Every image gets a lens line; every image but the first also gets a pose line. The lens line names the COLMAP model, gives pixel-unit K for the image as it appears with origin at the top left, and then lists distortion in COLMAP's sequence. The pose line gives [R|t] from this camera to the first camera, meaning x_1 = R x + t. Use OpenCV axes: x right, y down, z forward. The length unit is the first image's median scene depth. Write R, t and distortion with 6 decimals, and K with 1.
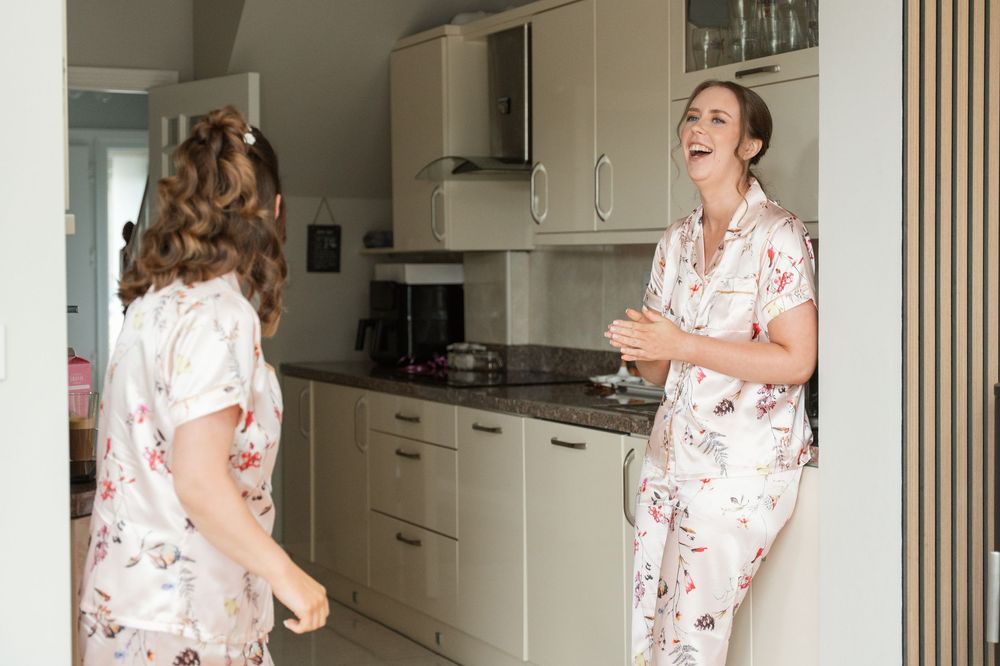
lens RADIAL K [[1632.8, 0, 499.8], [0, 1632.8, 333.4], [0, 0, 1]] dist [0.040731, 0.000000]
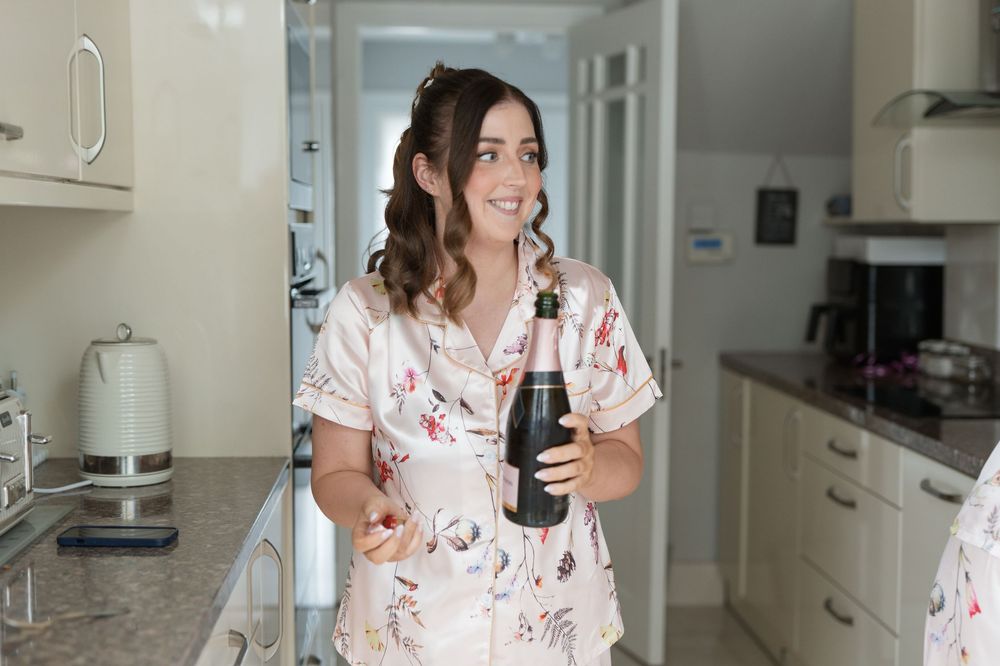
lens RADIAL K [[1353.6, 0, 499.2], [0, 1353.6, 328.1], [0, 0, 1]] dist [-0.014904, 0.000000]
pose [[0.929226, 0.038778, -0.367471, 0.018506], [-0.028197, 0.999020, 0.034122, -0.016289], [0.368434, -0.021346, 0.929409, 0.329522]]
